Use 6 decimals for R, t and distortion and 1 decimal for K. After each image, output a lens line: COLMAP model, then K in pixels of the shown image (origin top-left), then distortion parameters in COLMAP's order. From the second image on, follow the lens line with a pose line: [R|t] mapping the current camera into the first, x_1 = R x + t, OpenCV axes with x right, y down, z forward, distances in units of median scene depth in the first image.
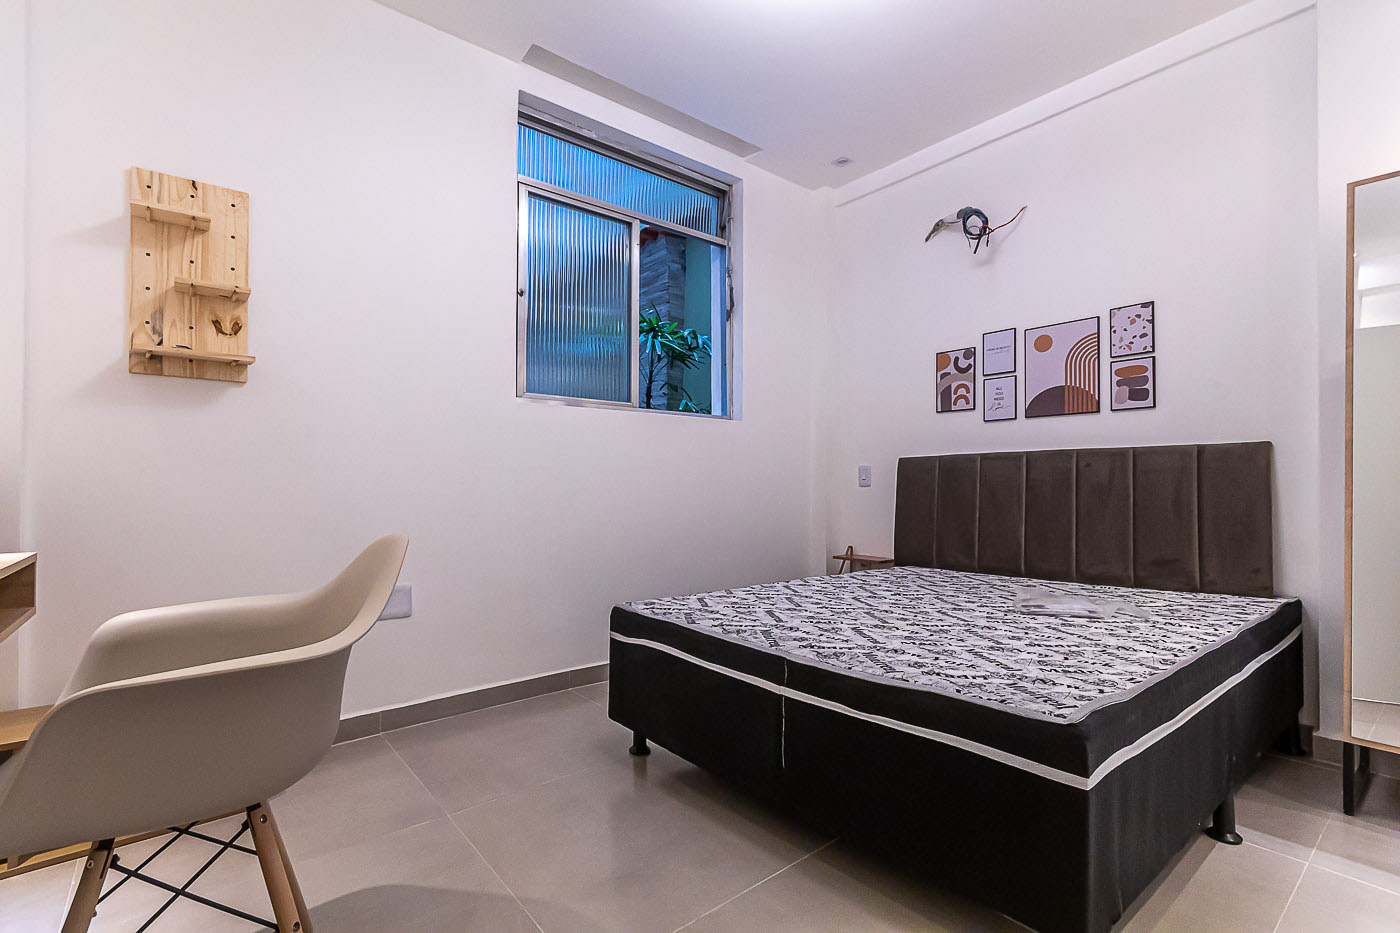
lens RADIAL K [[643.0, 0, 696.9], [0, 643.0, 477.3], [0, 0, 1]] dist [0.008559, -0.003387]
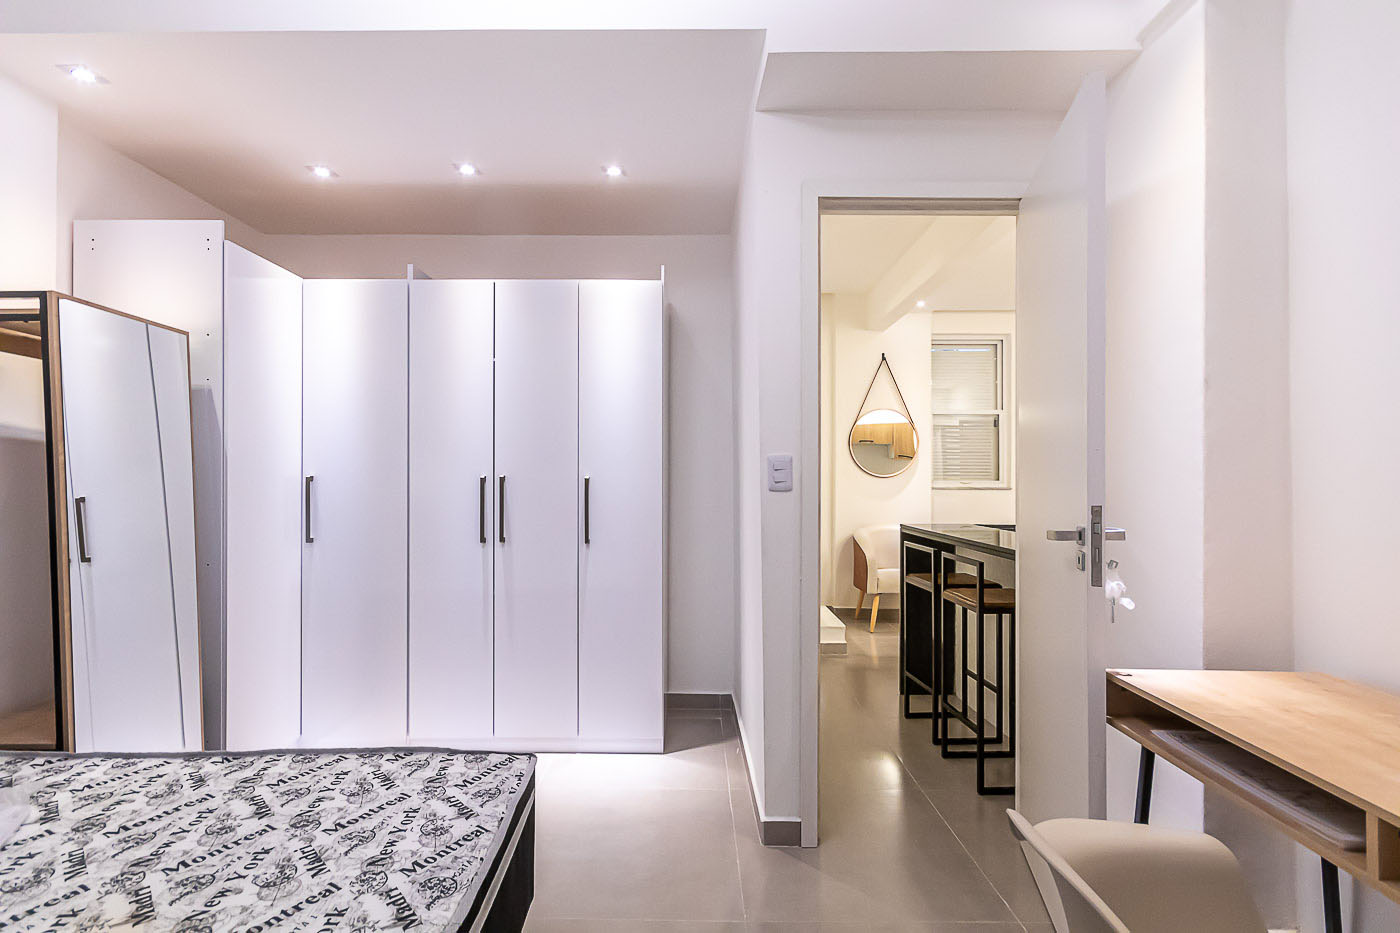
lens RADIAL K [[643.0, 0, 694.8], [0, 643.0, 478.1], [0, 0, 1]] dist [0.008559, -0.003387]
pose [[-0.776101, -0.002810, 0.630602, -0.237663], [-0.013972, 0.999821, -0.012740, -0.094474], [-0.630454, -0.018698, -0.776001, 0.667256]]
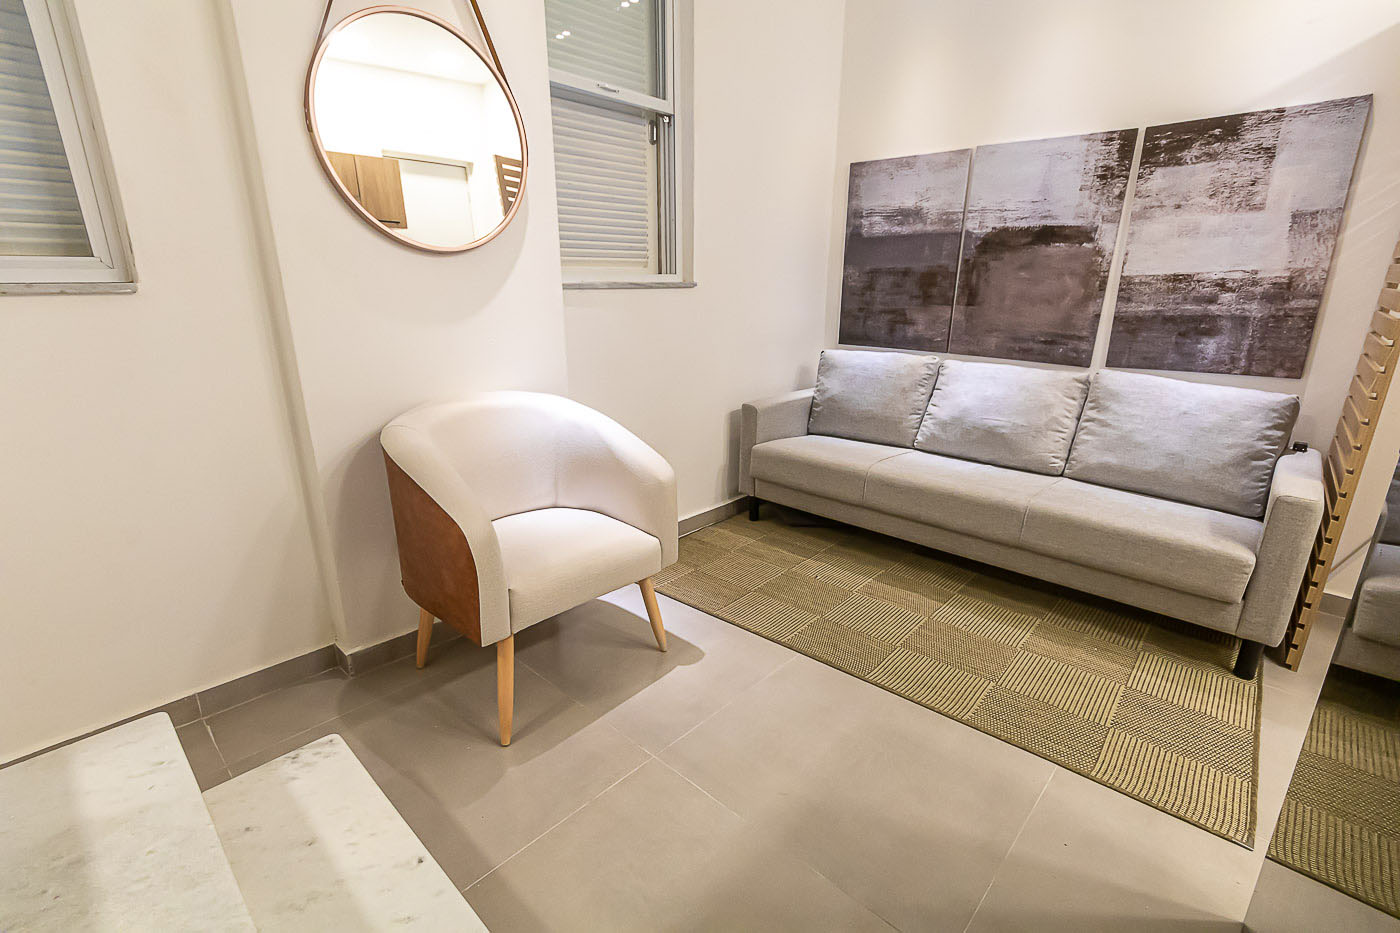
lens RADIAL K [[643.0, 0, 693.5], [0, 643.0, 475.1], [0, 0, 1]] dist [0.008559, -0.003387]
pose [[-0.991918, 0.034947, -0.121974, 0.340582], [-0.000352, 0.960559, 0.278075, -0.094842], [0.126881, 0.275871, -0.952784, -0.412210]]
